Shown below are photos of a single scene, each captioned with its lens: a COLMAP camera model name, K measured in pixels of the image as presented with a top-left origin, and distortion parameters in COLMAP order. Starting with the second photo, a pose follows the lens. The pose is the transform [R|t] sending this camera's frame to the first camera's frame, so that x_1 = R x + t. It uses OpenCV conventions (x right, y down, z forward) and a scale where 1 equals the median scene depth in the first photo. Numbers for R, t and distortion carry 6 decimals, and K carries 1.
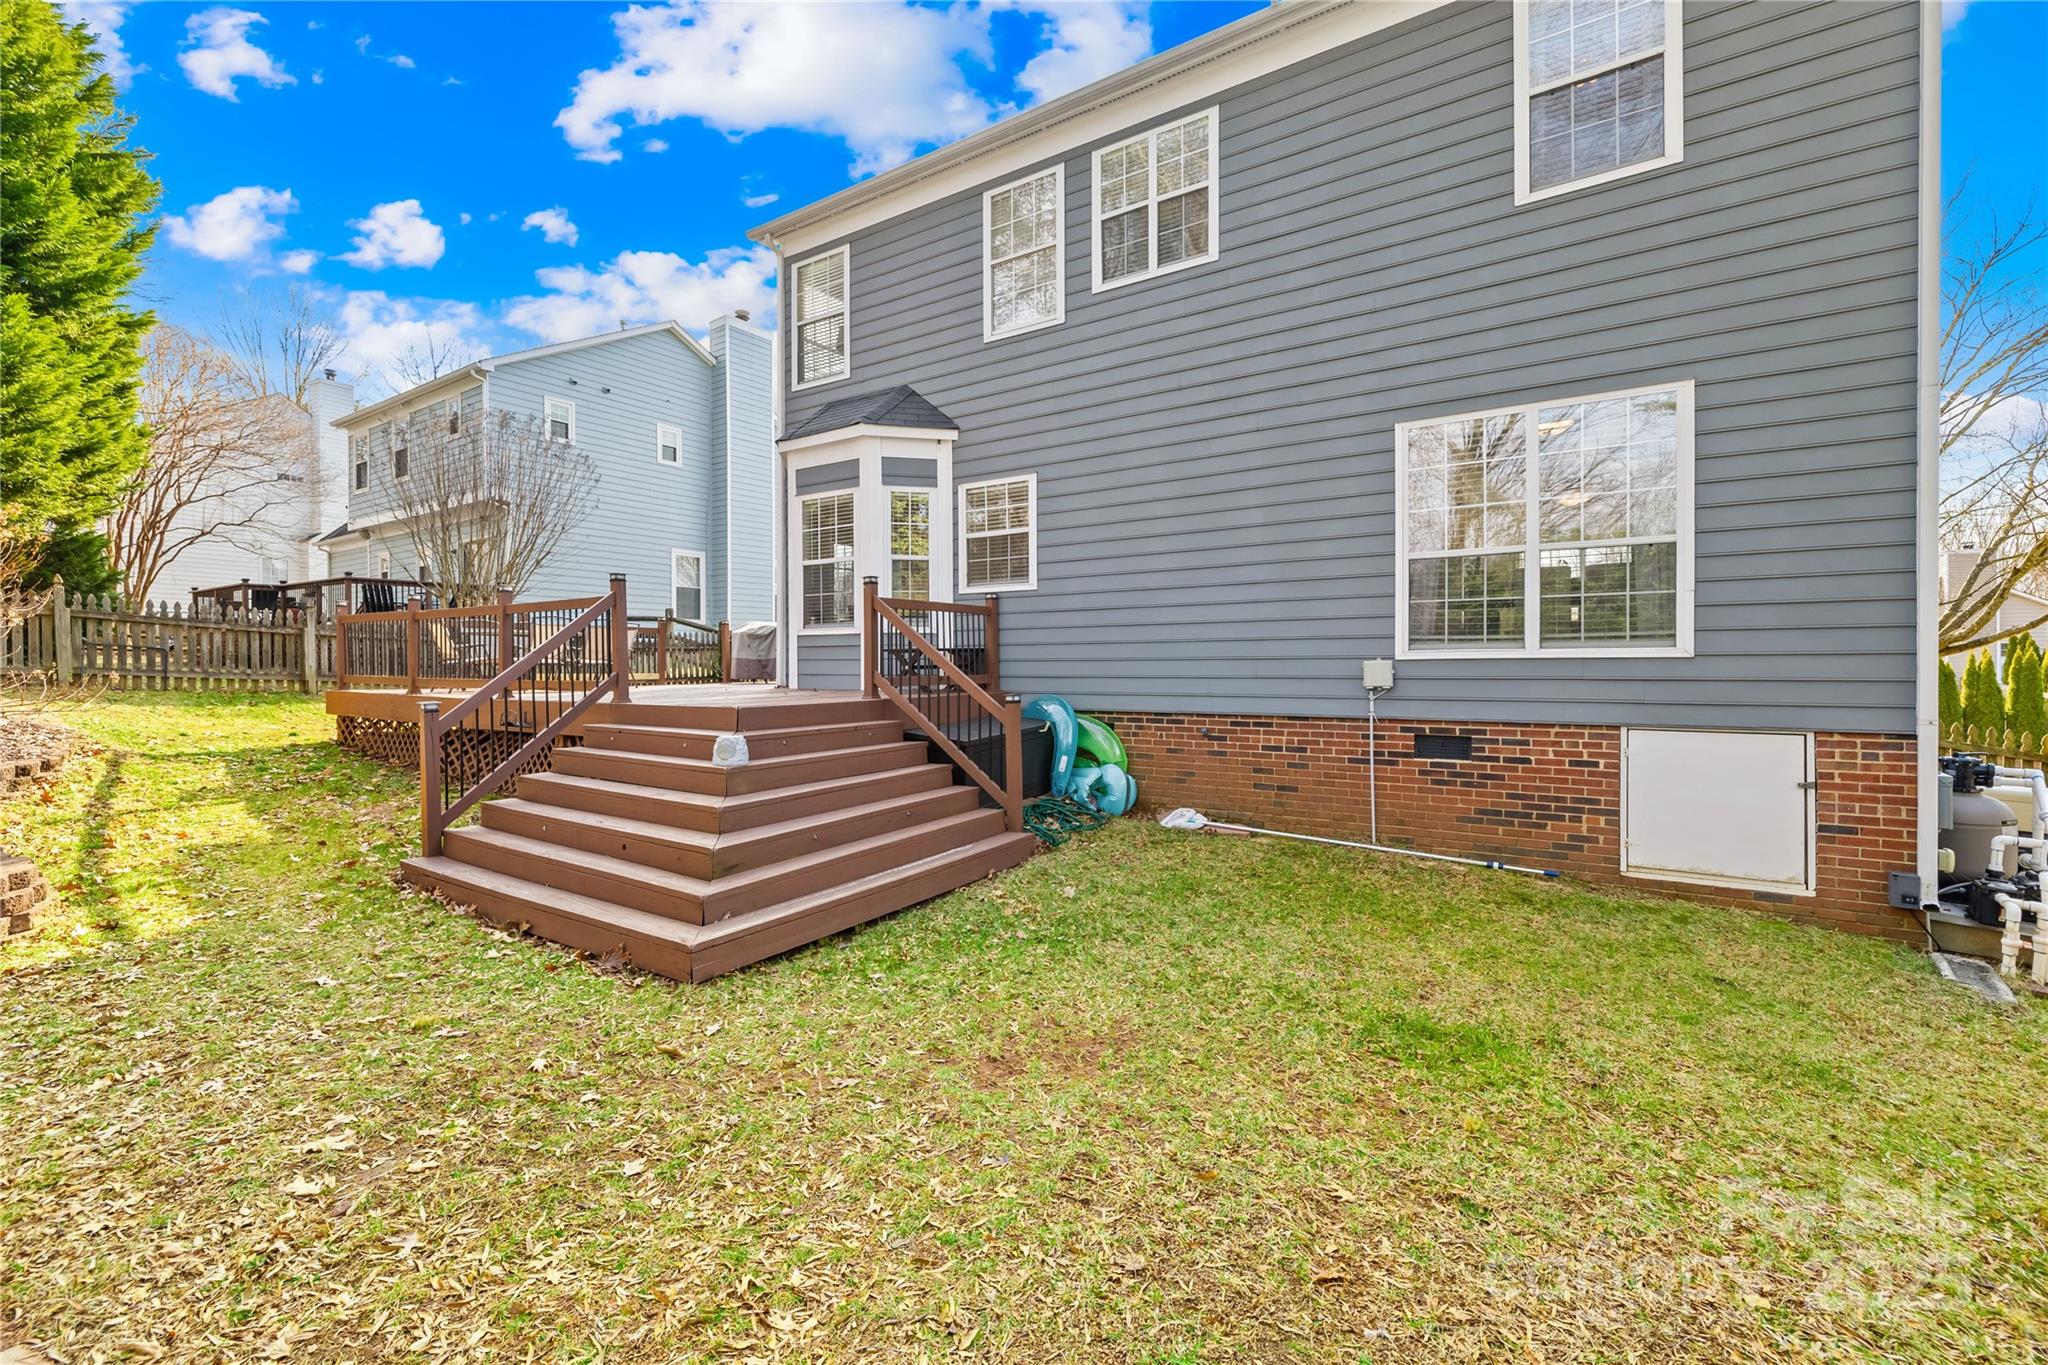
lens RADIAL K [[889.8, 0, 1019.9], [0, 889.8, 668.1], [0, 0, 1]] dist [0.000740, 0.000791]
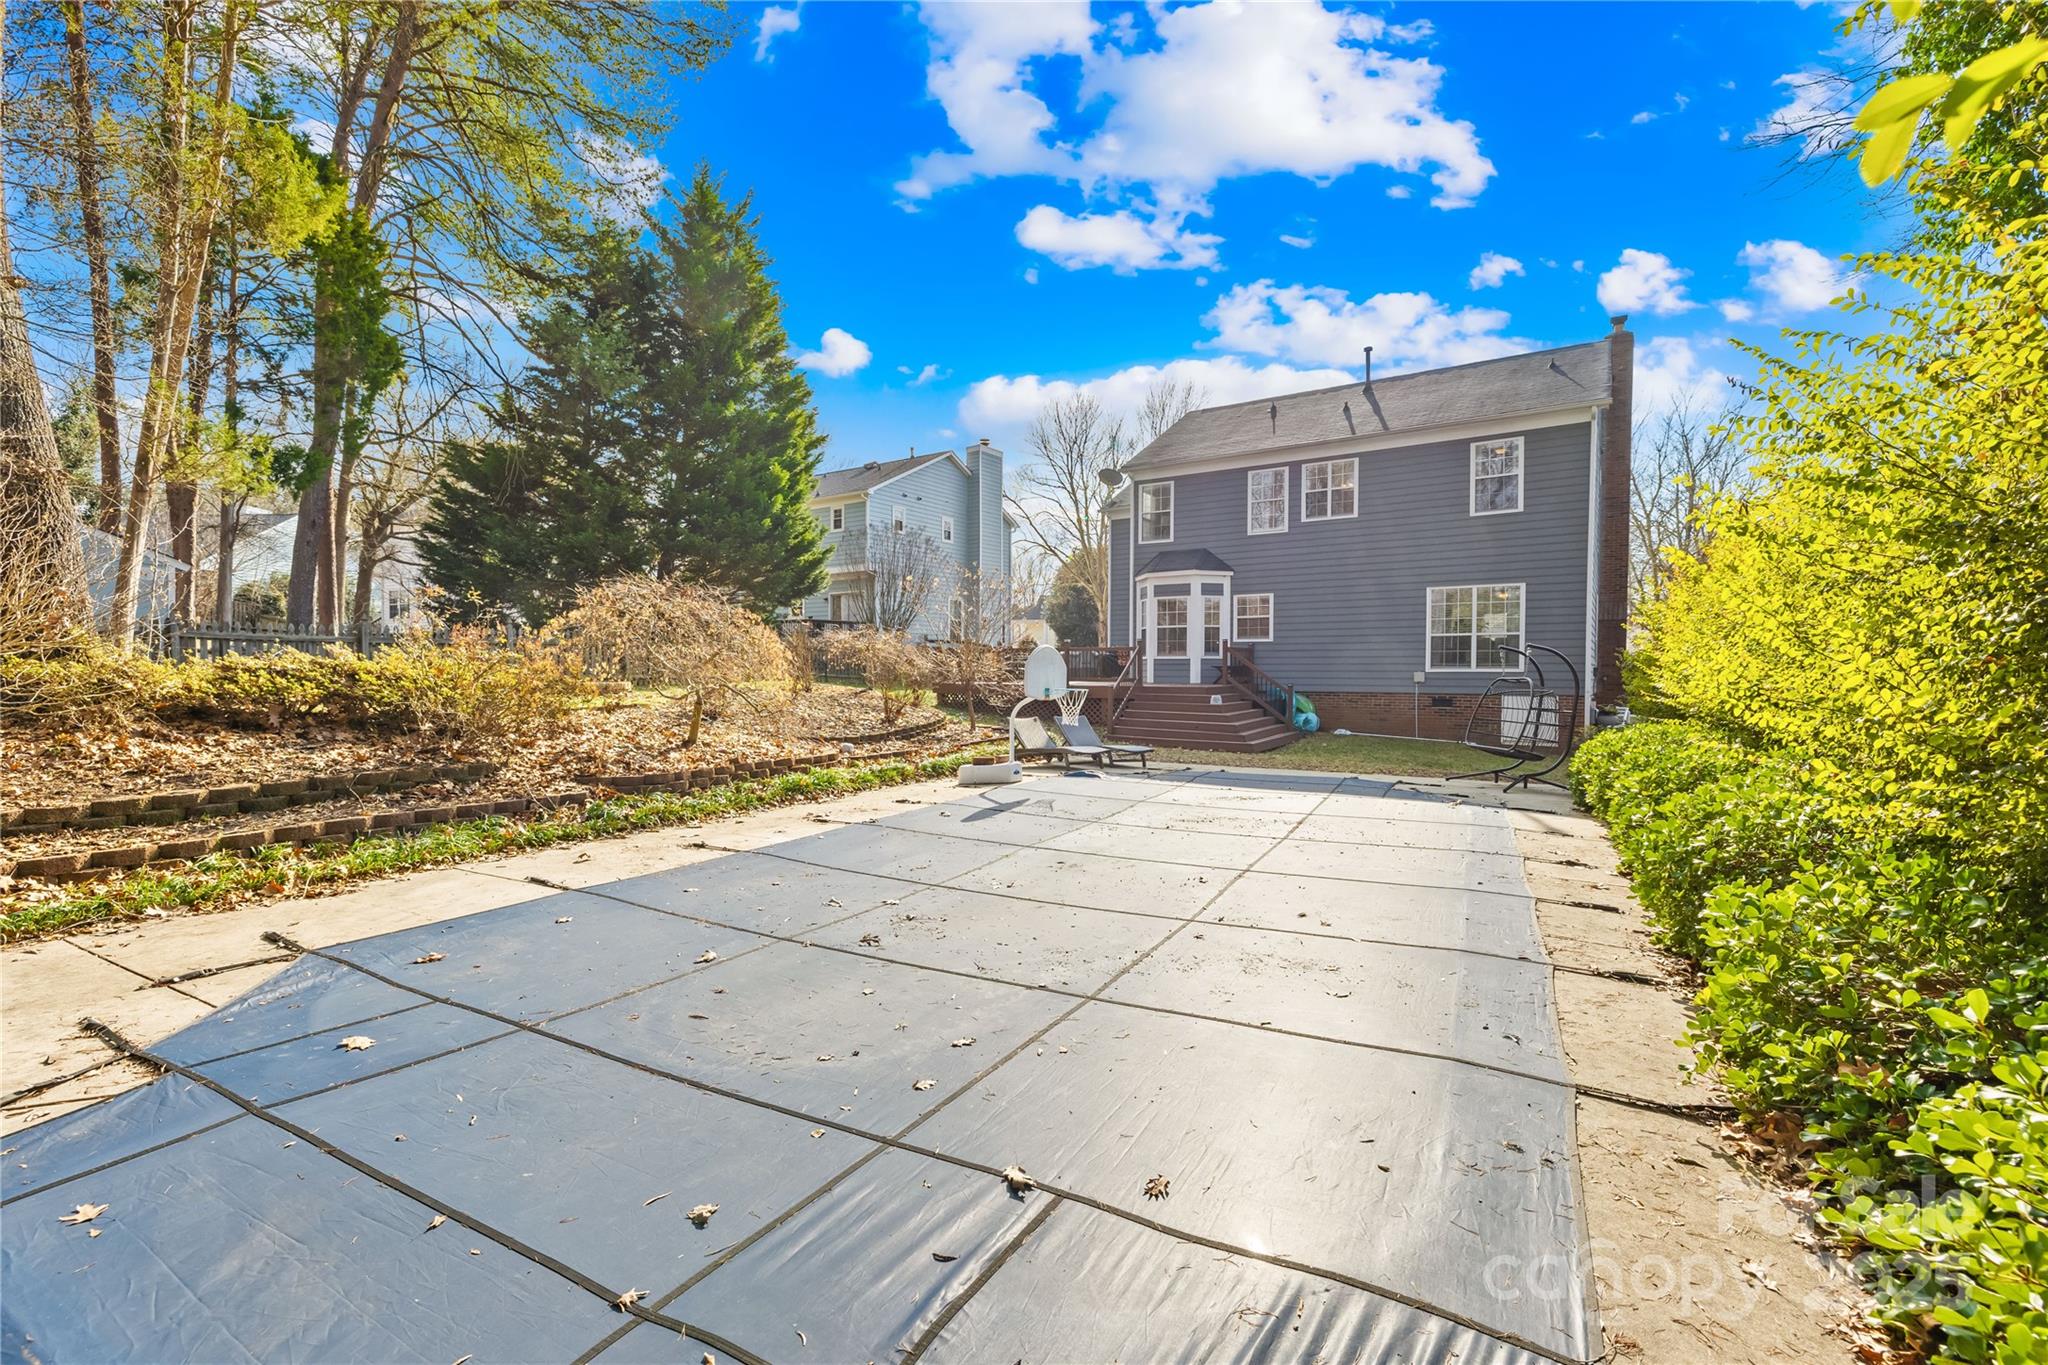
lens RADIAL K [[889.8, 0, 1008.4], [0, 889.8, 693.7], [0, 0, 1]] dist [0.000740, 0.000791]
pose [[0.999986, 0.001134, 0.005143, -0.689230], [-0.001290, 0.999536, 0.030441, -0.018950], [-0.005106, -0.030447, 0.999523, -1.367518]]
